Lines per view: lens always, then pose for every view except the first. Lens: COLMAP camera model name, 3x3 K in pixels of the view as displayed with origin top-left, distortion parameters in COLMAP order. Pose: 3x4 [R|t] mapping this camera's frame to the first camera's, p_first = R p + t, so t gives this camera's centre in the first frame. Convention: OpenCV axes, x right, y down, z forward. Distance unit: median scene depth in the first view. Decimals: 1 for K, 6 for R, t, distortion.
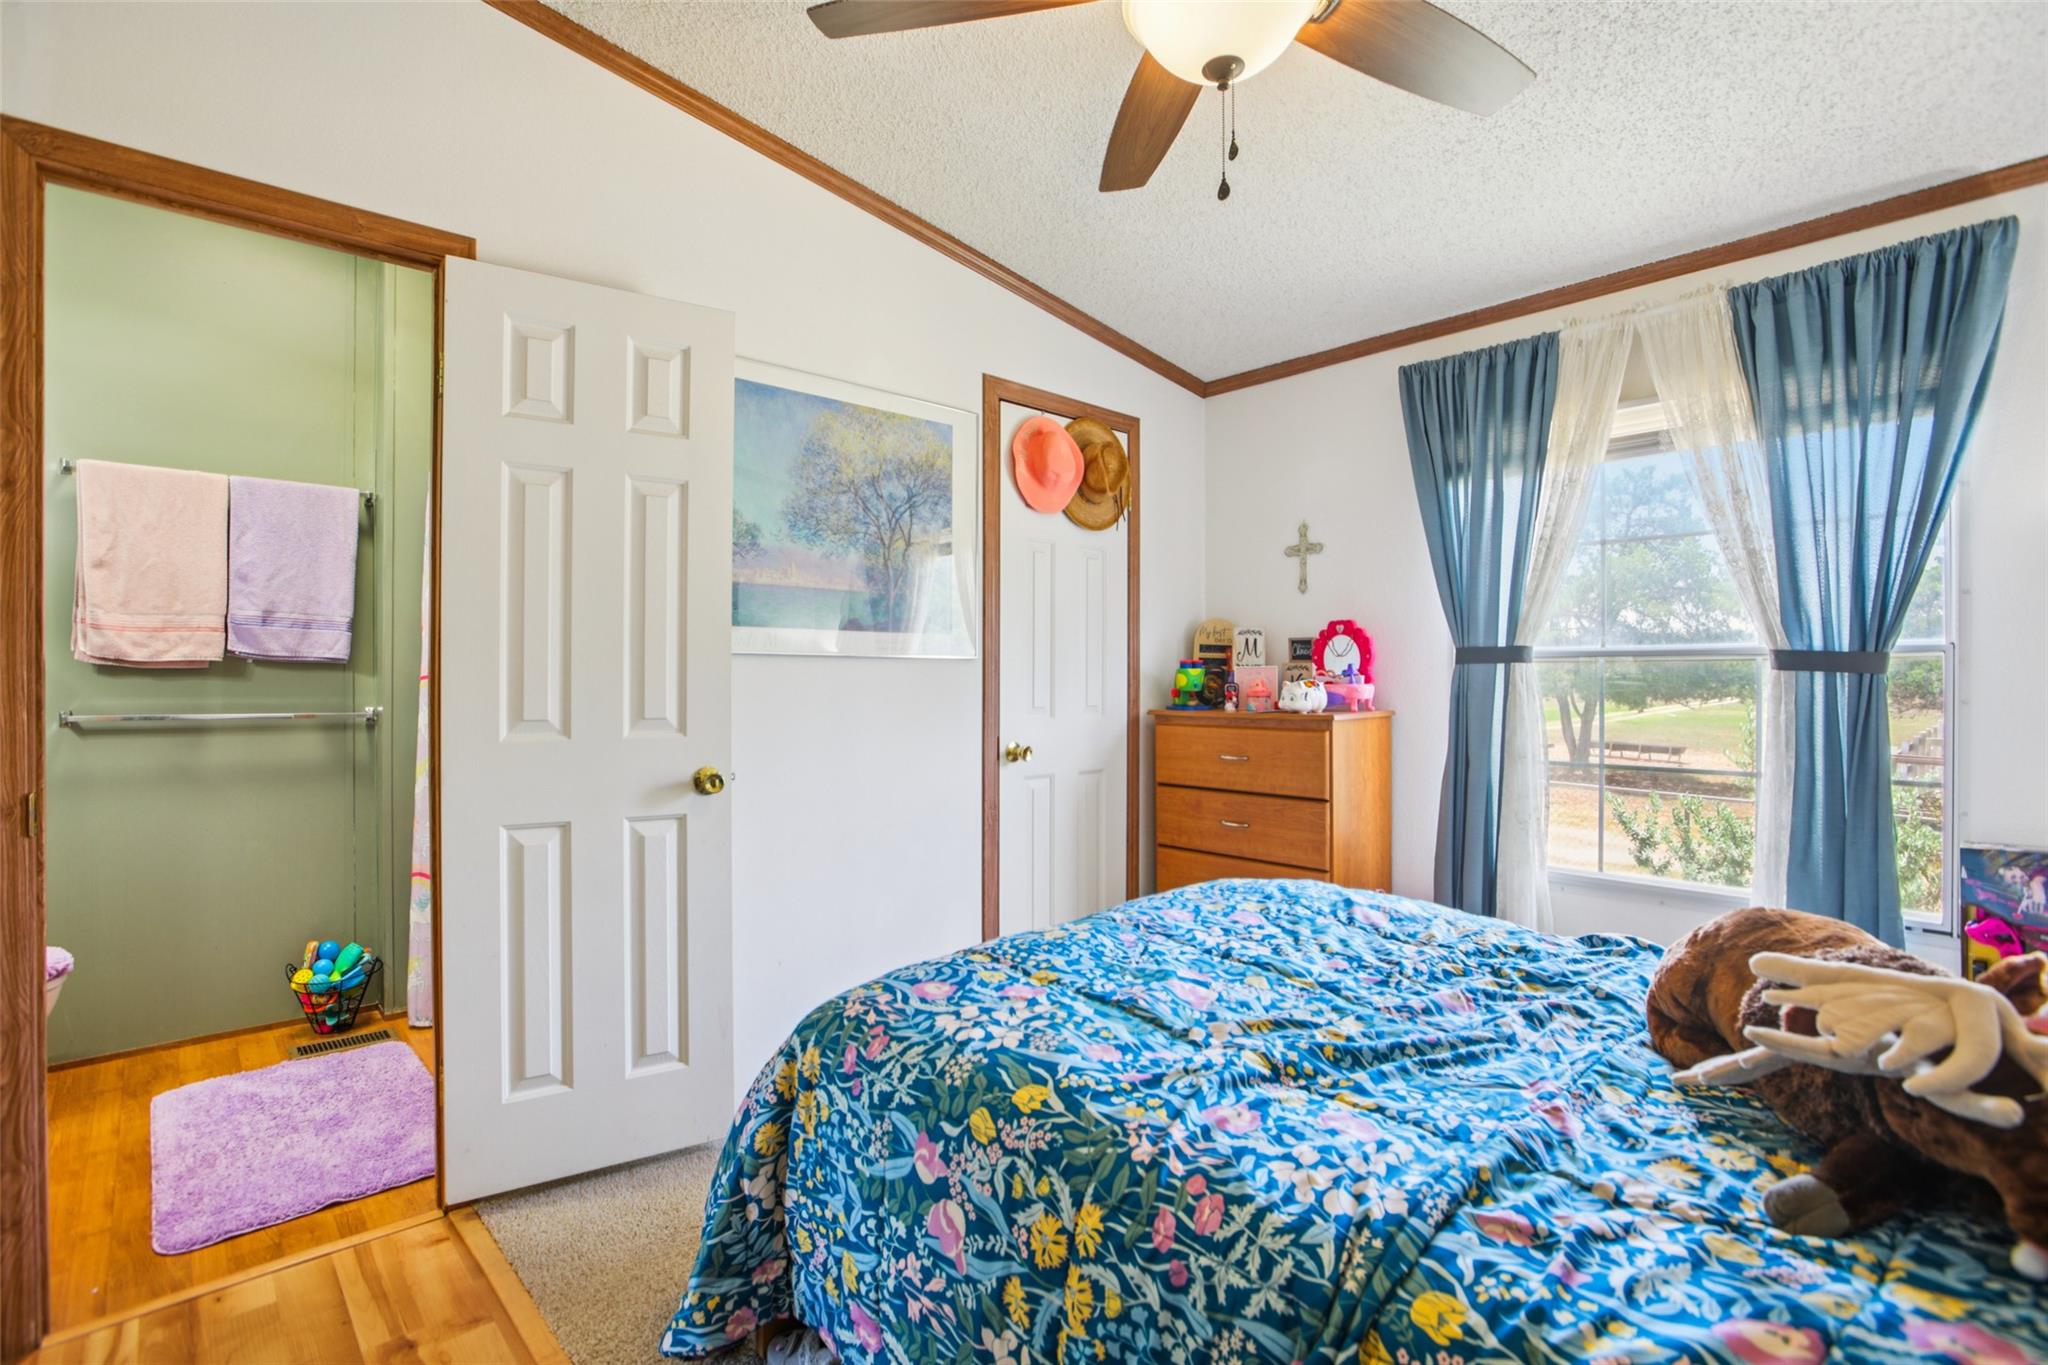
lens RADIAL K [[956.7, 0, 1020.4], [0, 956.7, 671.6], [0, 0, 1]] dist [-0.023456, 0.001267]
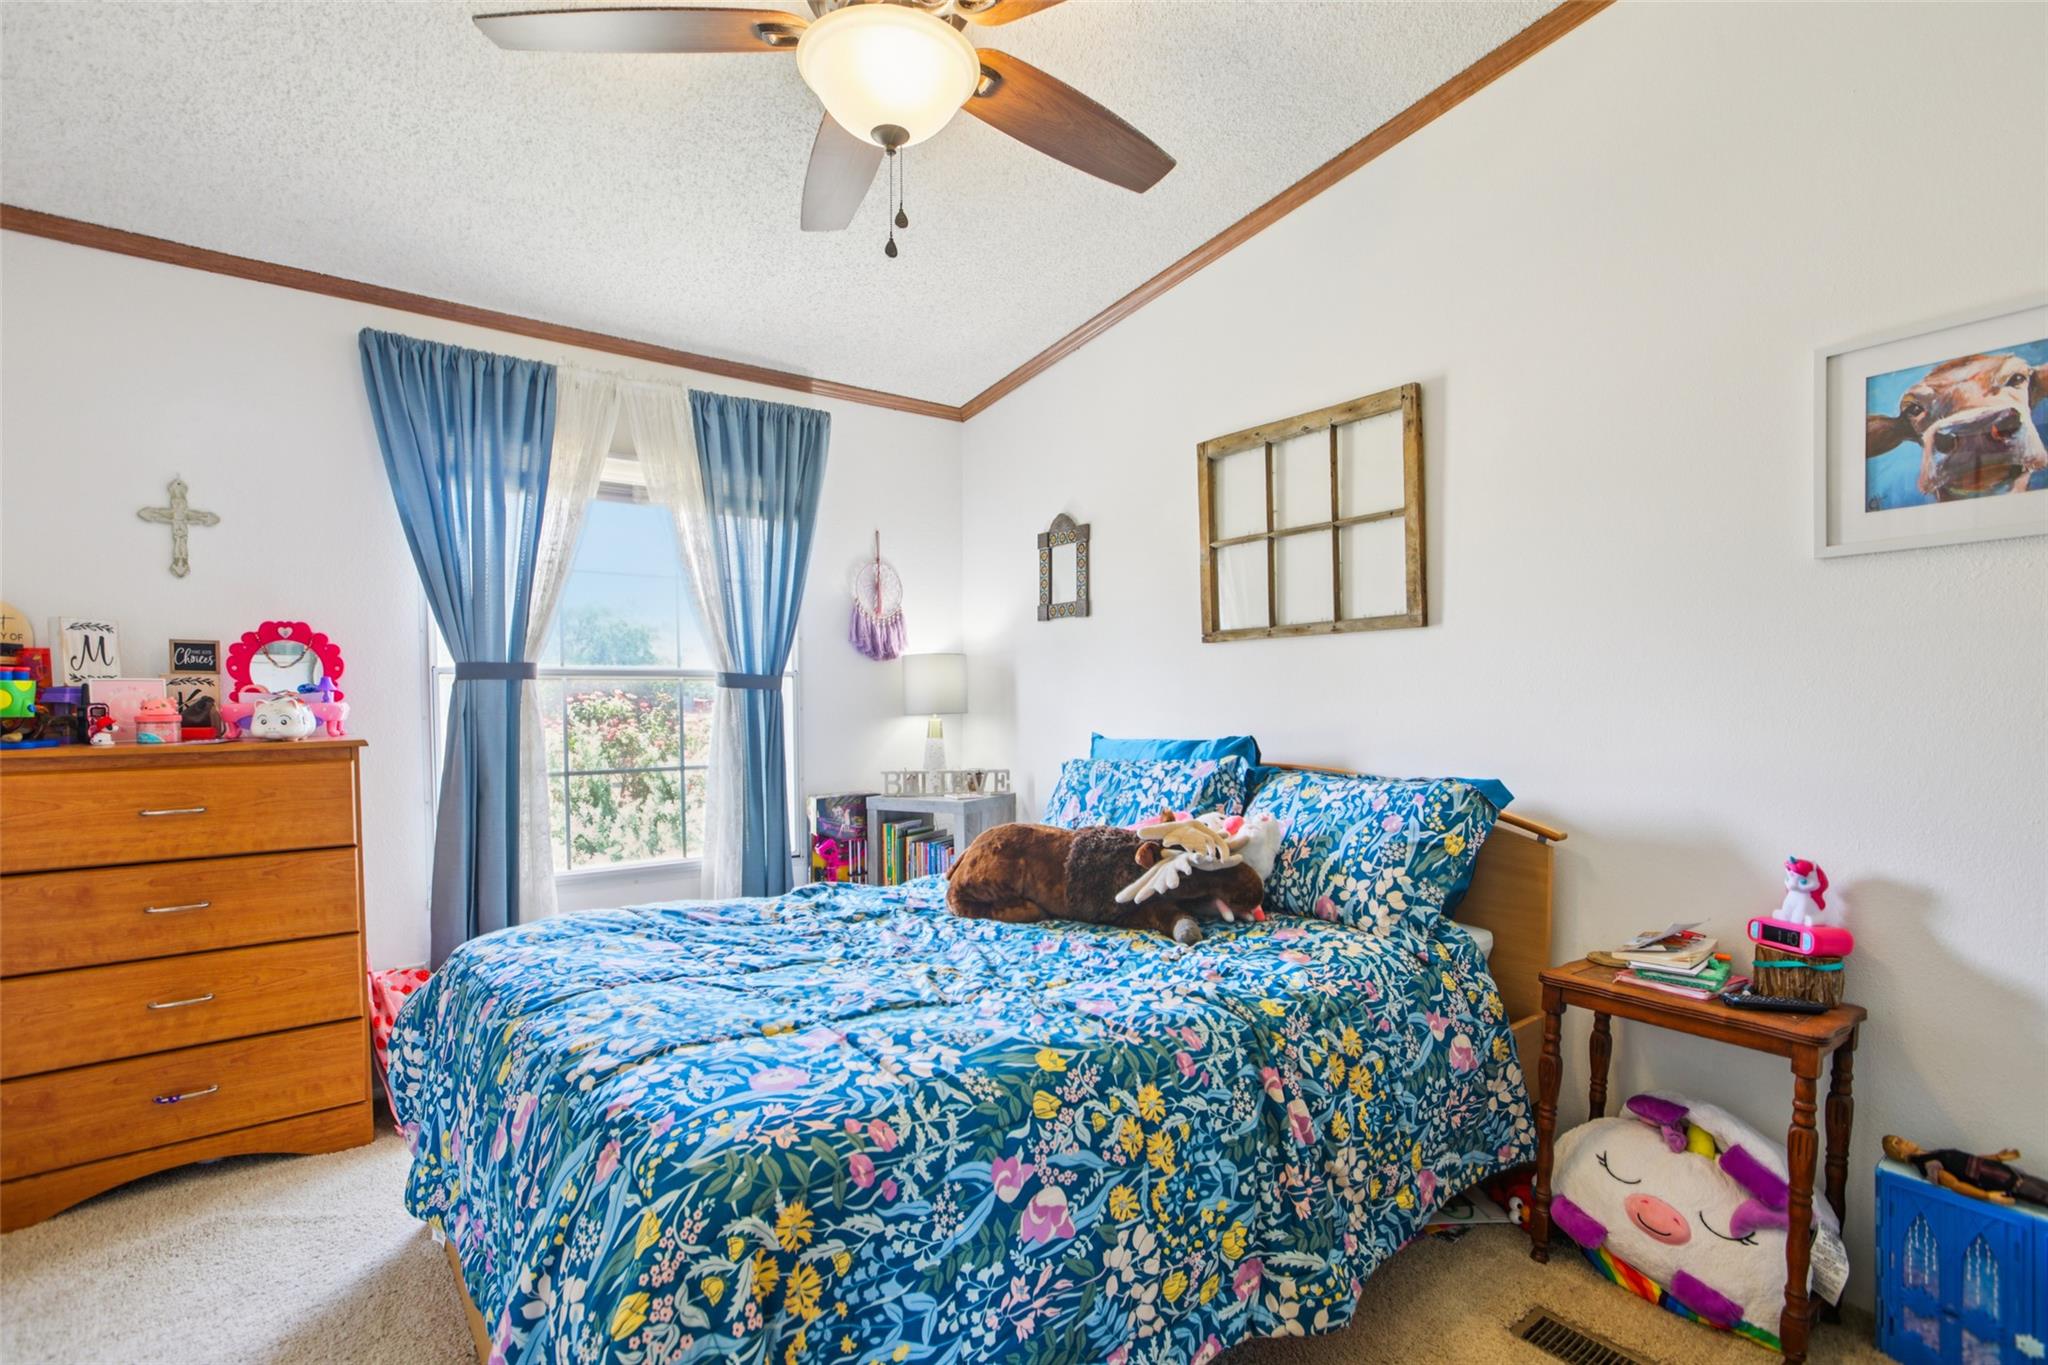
lens RADIAL K [[965.1, 0, 1027.4], [0, 965.1, 713.7], [0, 0, 1]] dist [-0.018593, 0.000250]
pose [[0.081094, -0.020497, 0.996496, -0.916248], [-0.001139, 0.999786, 0.020657, 0.011395], [-0.996706, -0.002810, 0.081054, 0.769016]]
